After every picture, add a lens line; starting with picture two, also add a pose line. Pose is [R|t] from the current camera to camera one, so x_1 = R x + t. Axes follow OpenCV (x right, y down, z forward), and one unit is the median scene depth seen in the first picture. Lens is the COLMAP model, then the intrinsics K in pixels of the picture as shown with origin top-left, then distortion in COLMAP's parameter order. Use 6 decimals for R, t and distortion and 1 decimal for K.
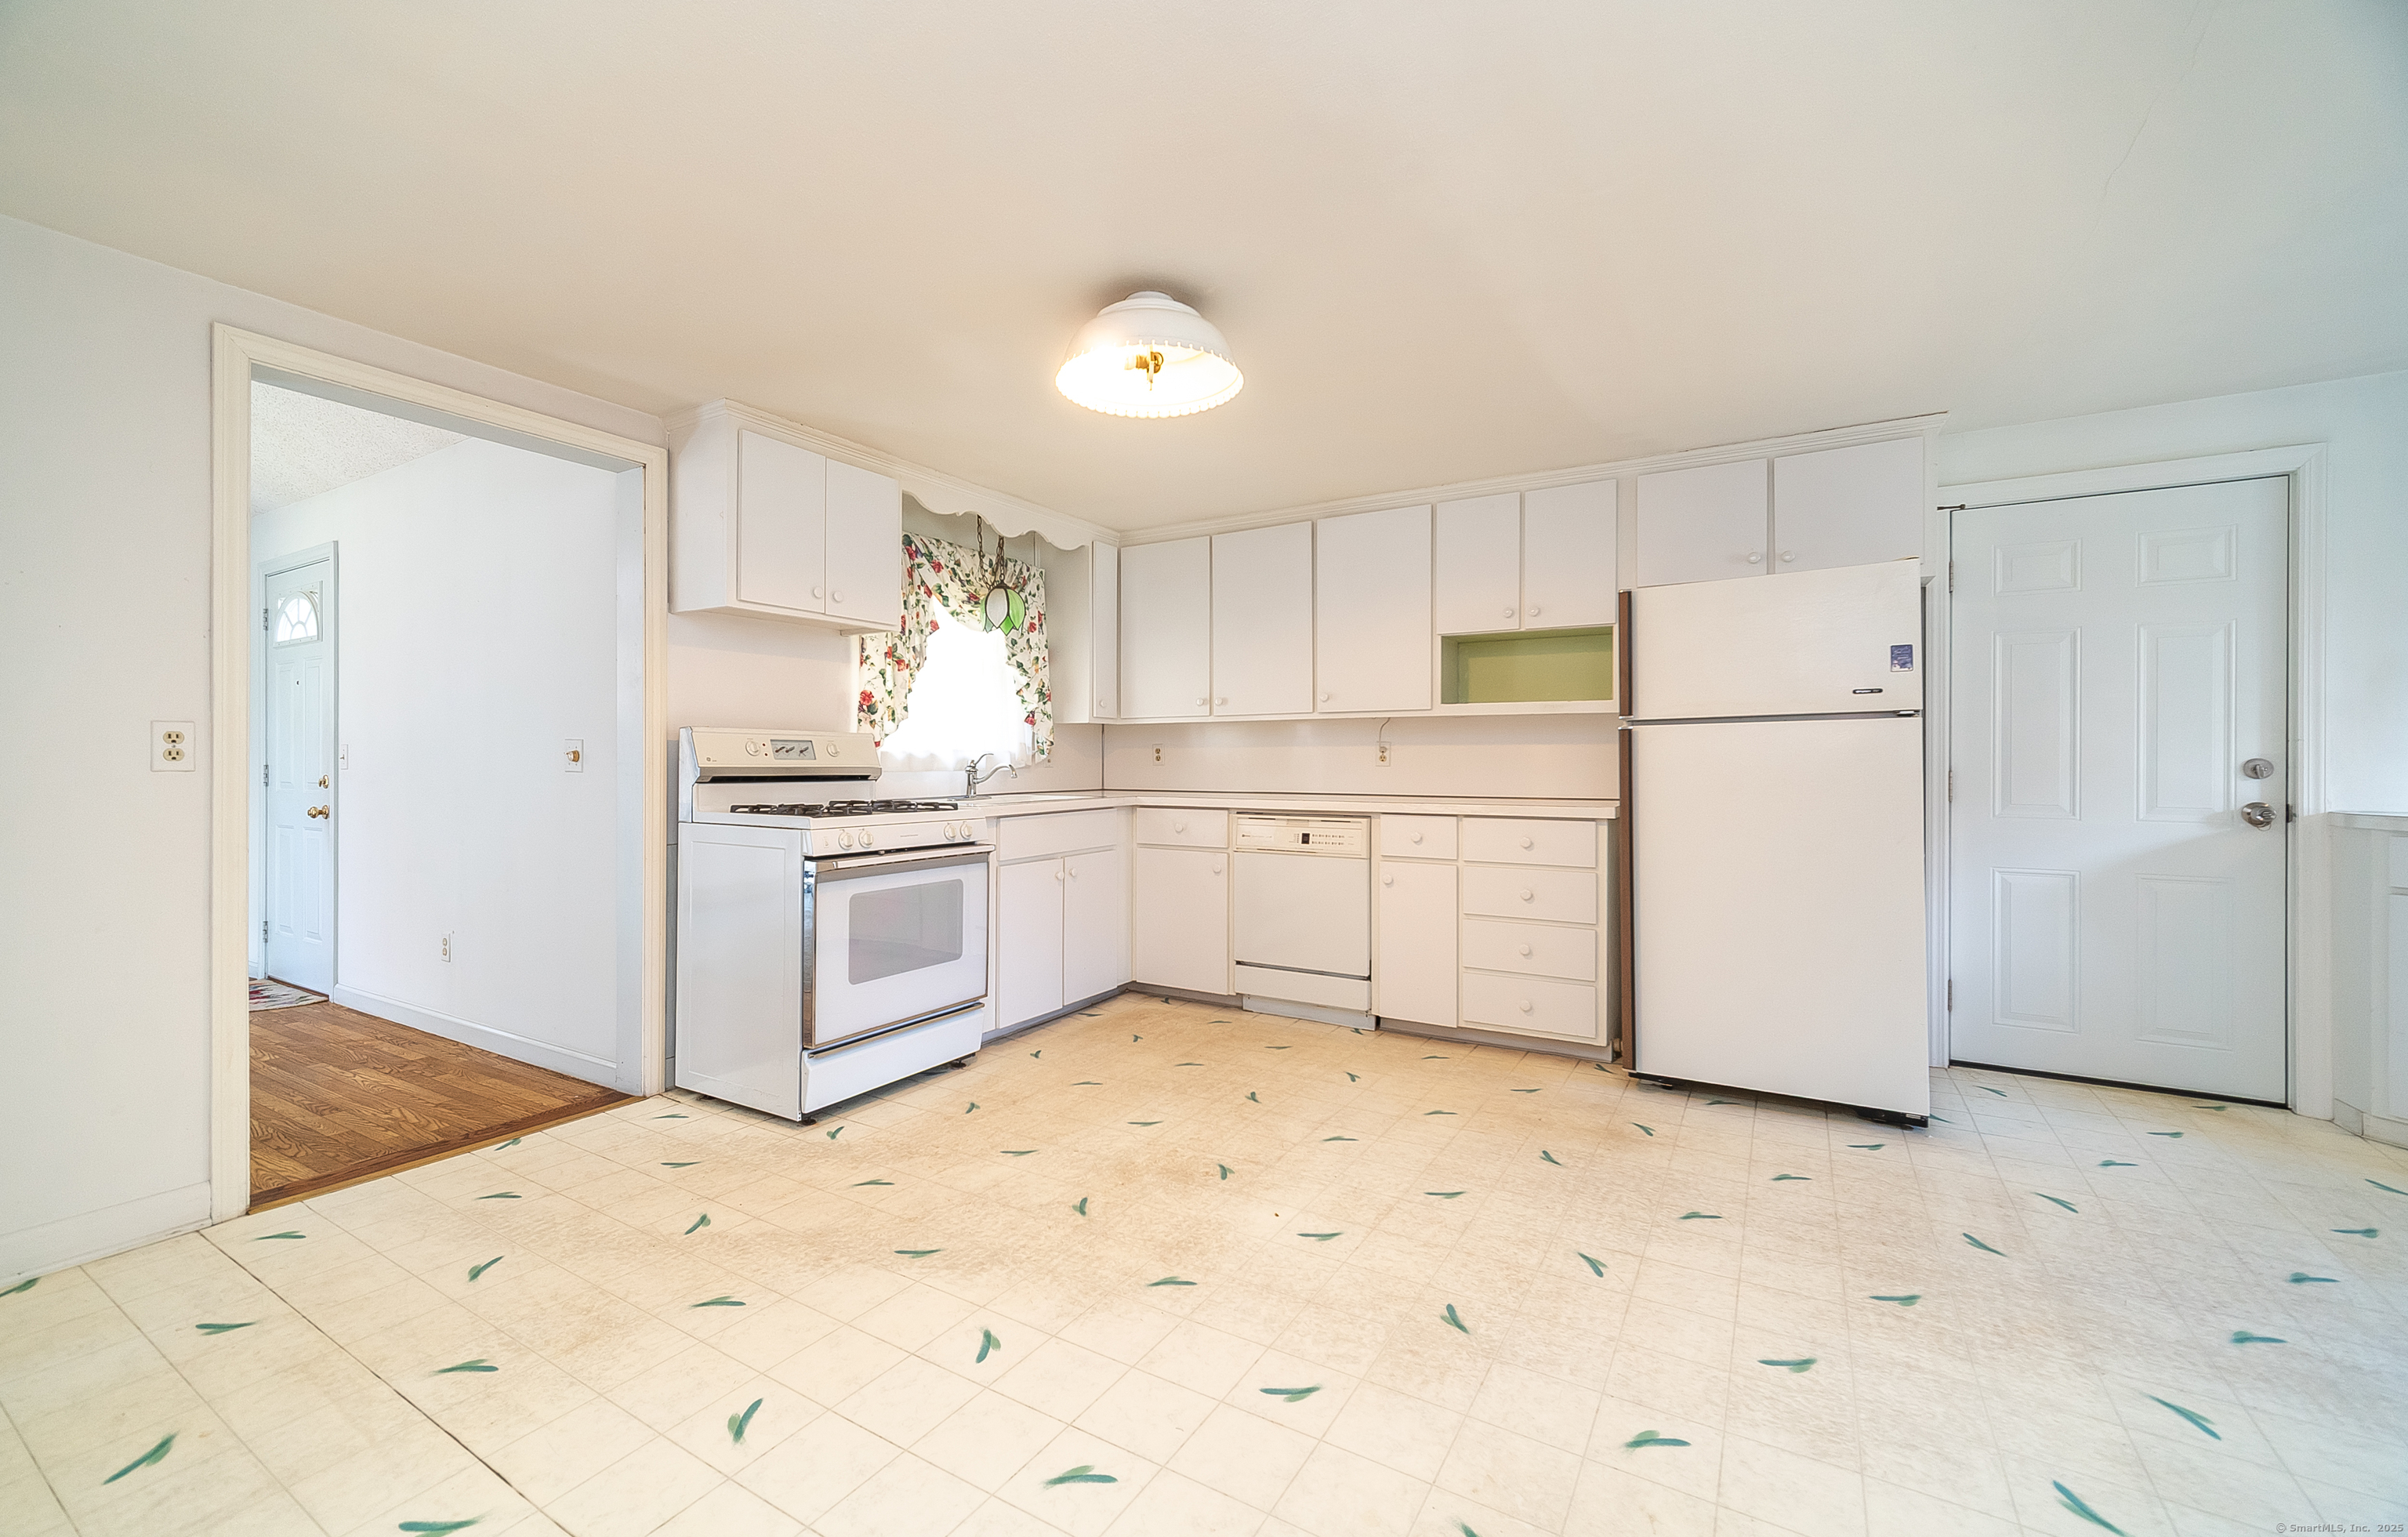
lens RADIAL K [[980.7, 0, 1176.8], [0, 980.7, 766.2], [0, 0, 1]] dist [0.012290, -0.000340]
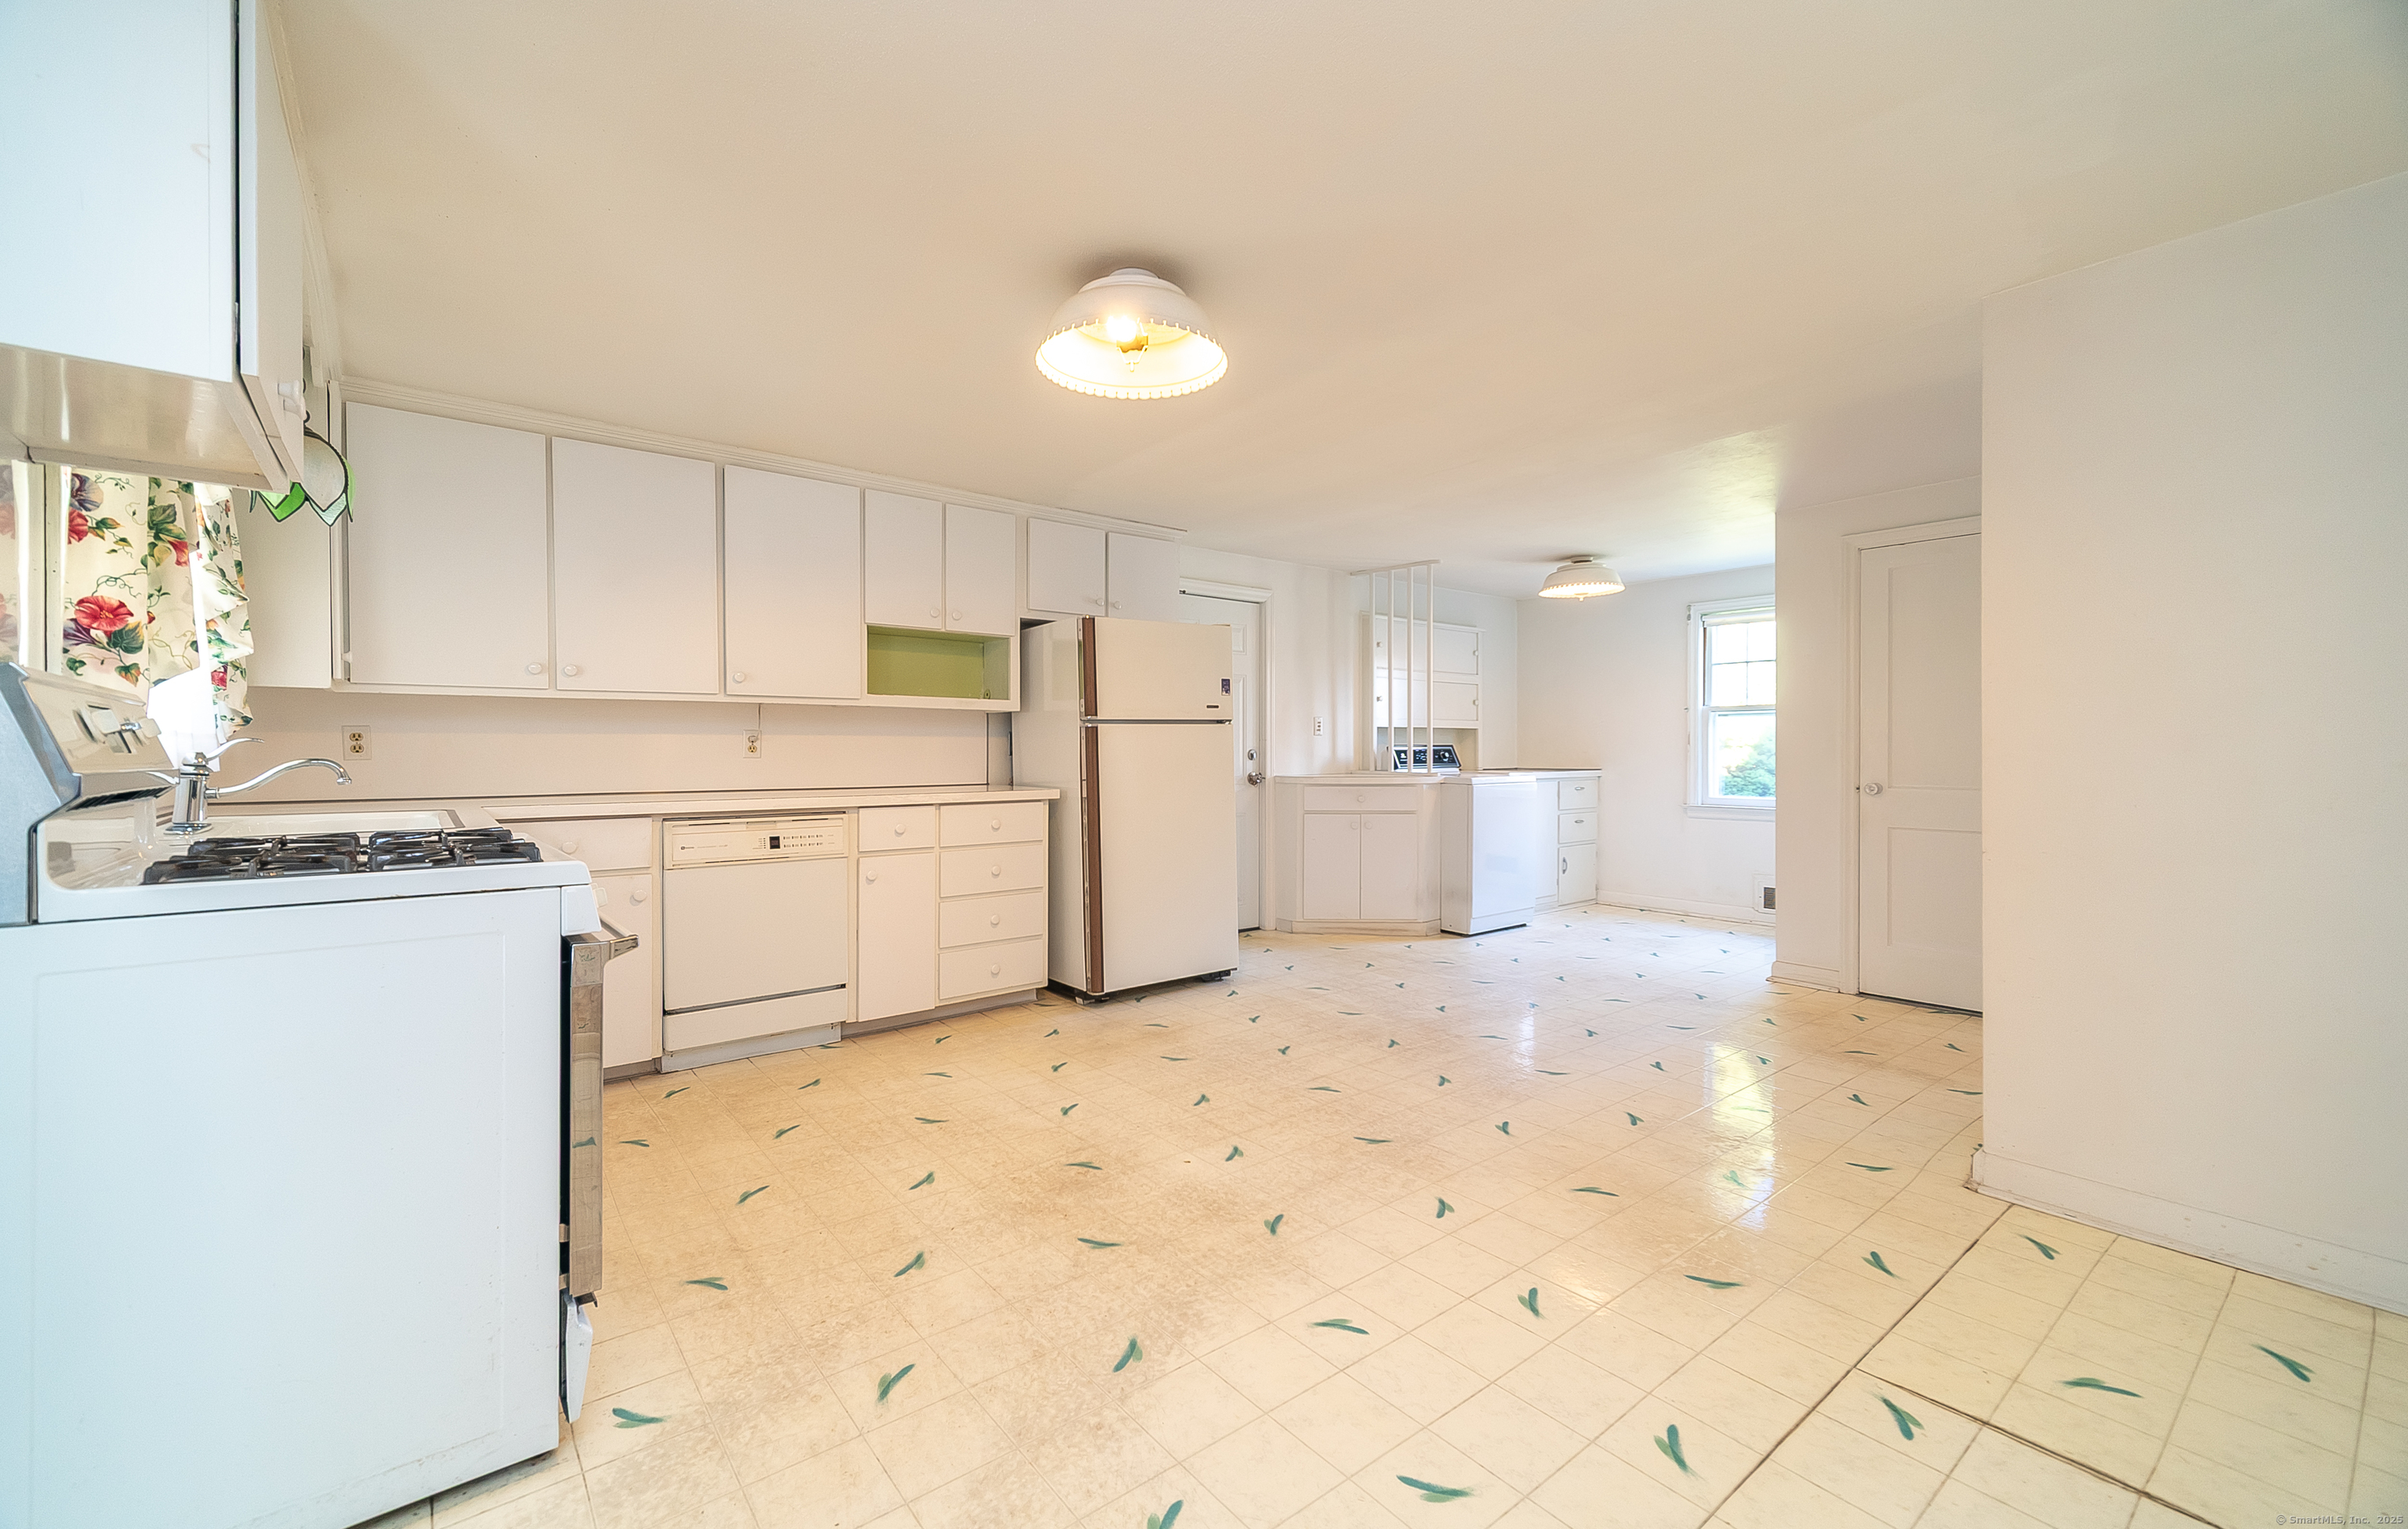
lens RADIAL K [[978.9, 0, 1179.1], [0, 978.9, 762.9], [0, 0, 1]] dist [0.014833, -0.000096]
pose [[0.341668, -0.013246, 0.939727, -0.641729], [0.006130, 0.999911, 0.011865, -0.004656], [-0.939801, 0.001706, 0.341719, 0.431977]]
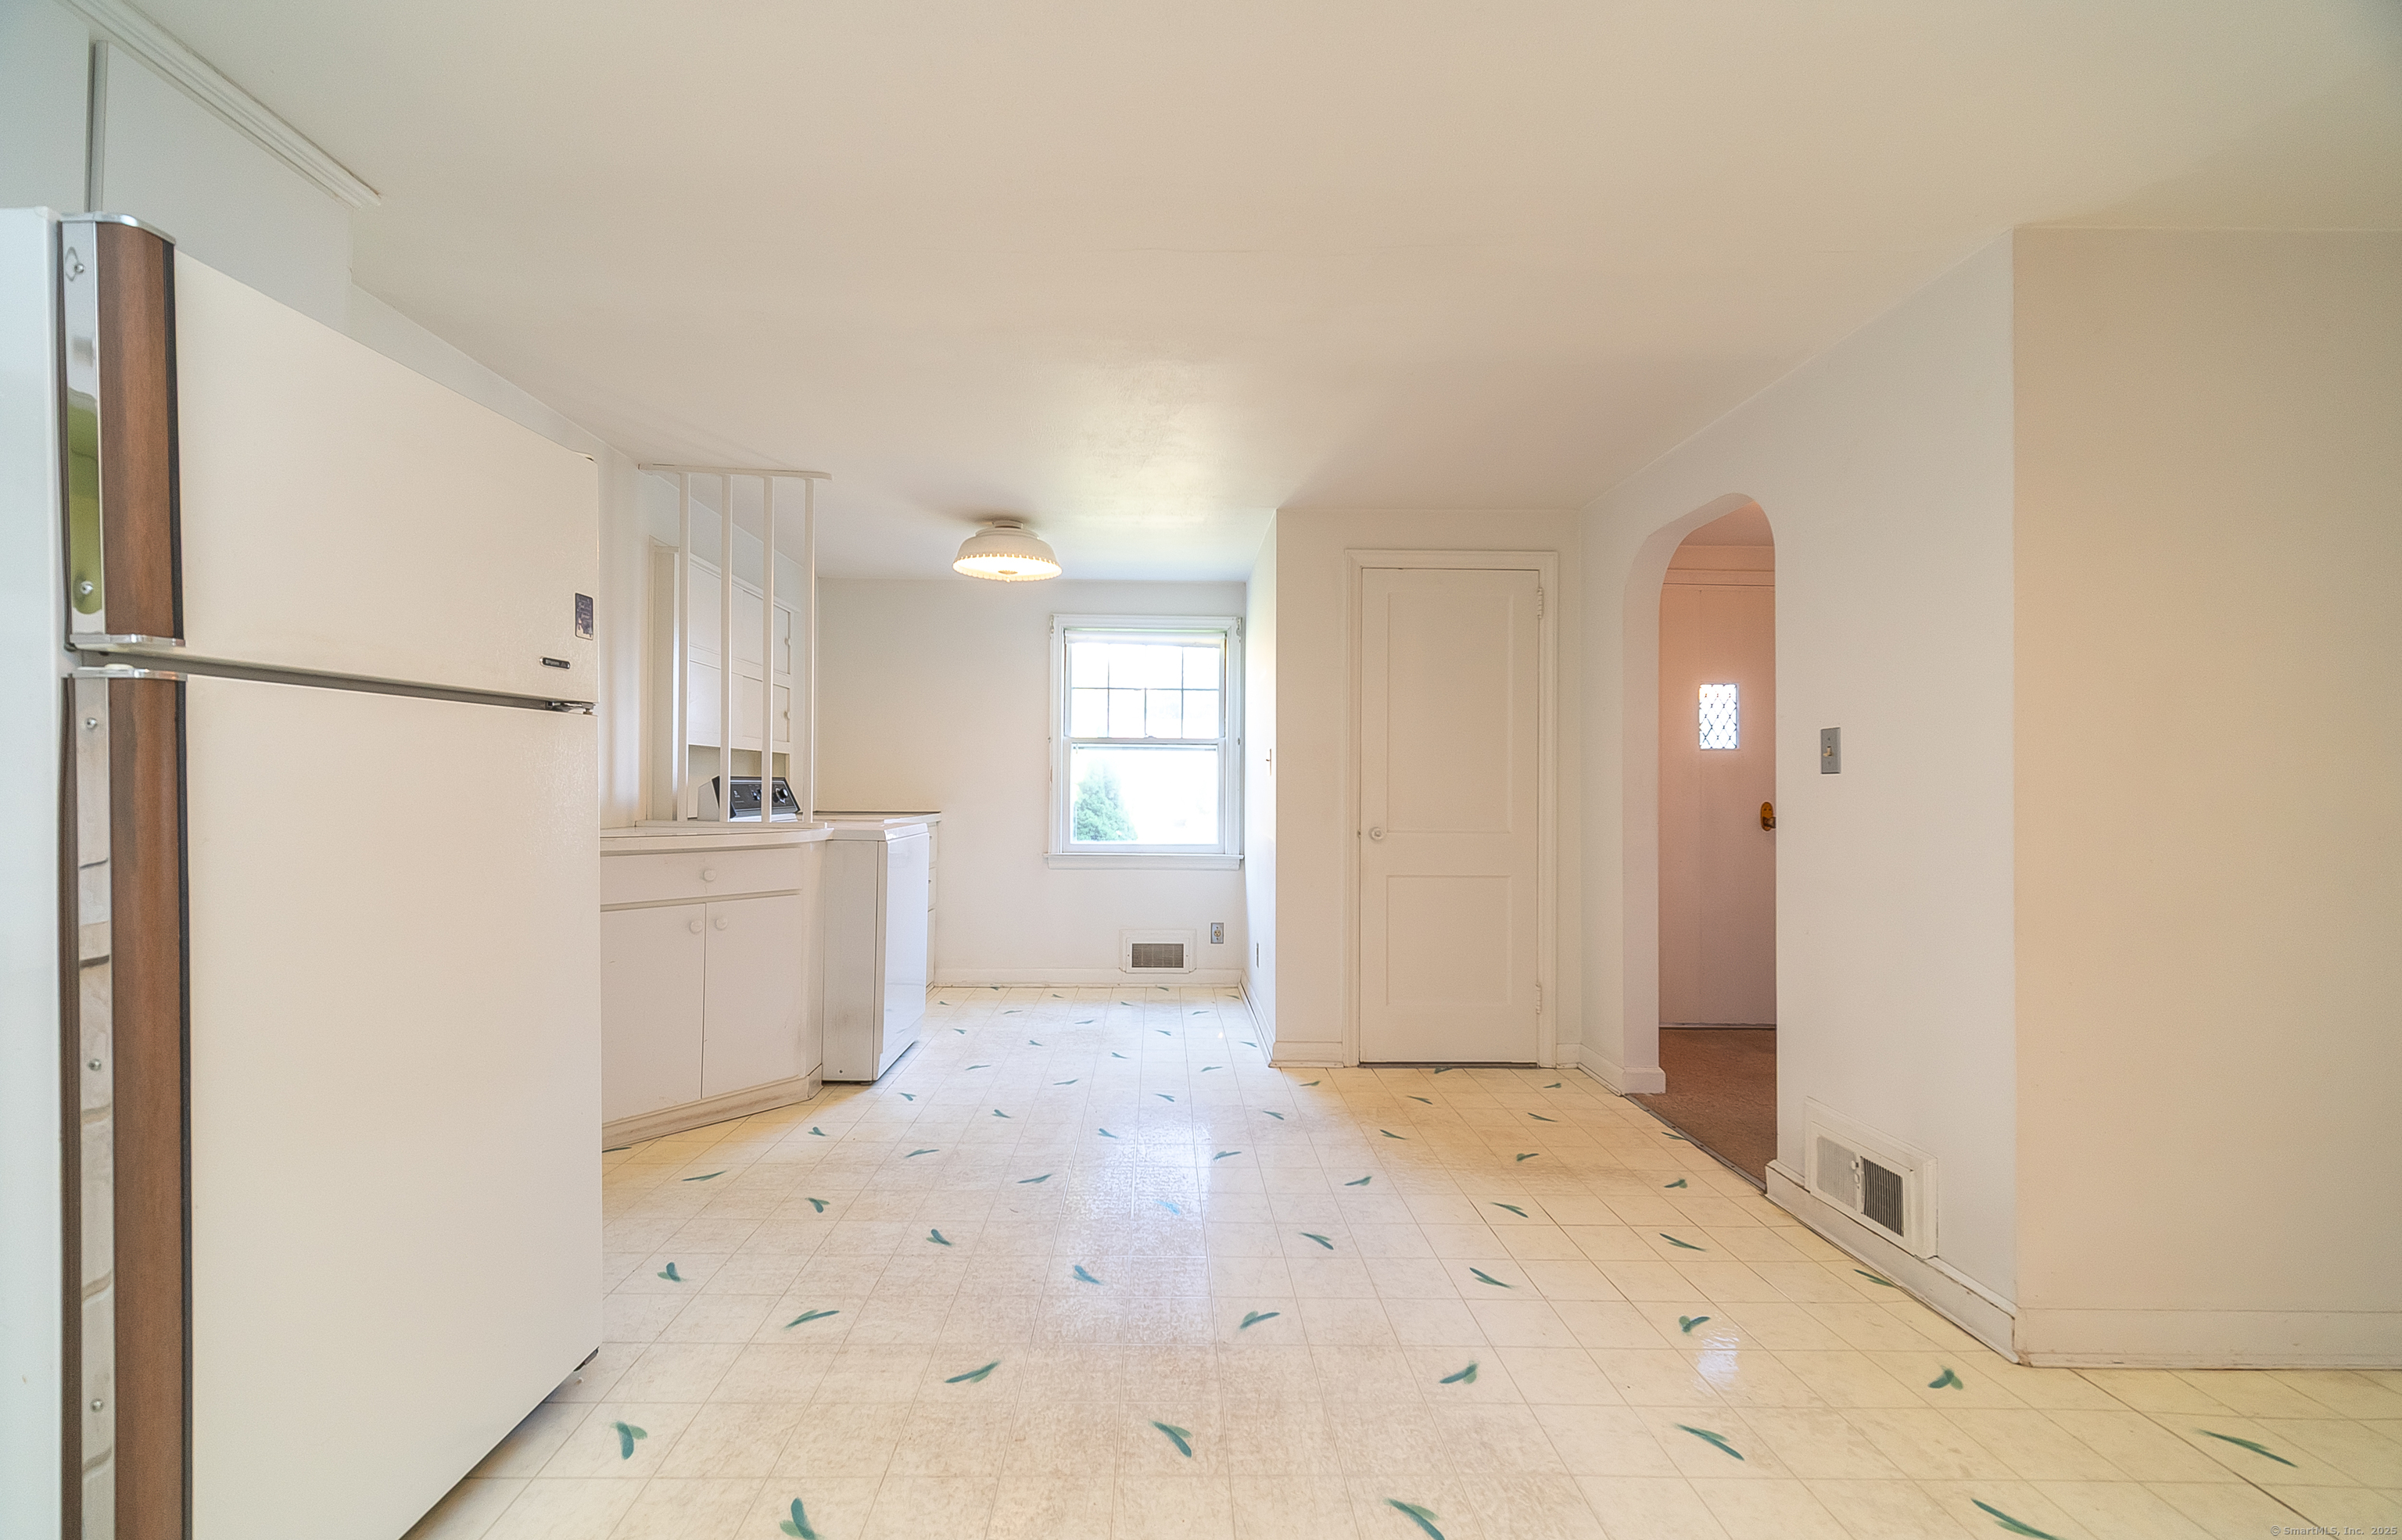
lens RADIAL K [[978.2, 0, 1173.8], [0, 978.2, 767.7], [0, 0, 1]] dist [0.012290, -0.000340]
pose [[-0.550853, 0.014476, 0.834477, 0.019283], [-0.002376, 0.999818, -0.018913, -0.004390], [-0.834599, -0.012401, -0.550718, 0.840781]]
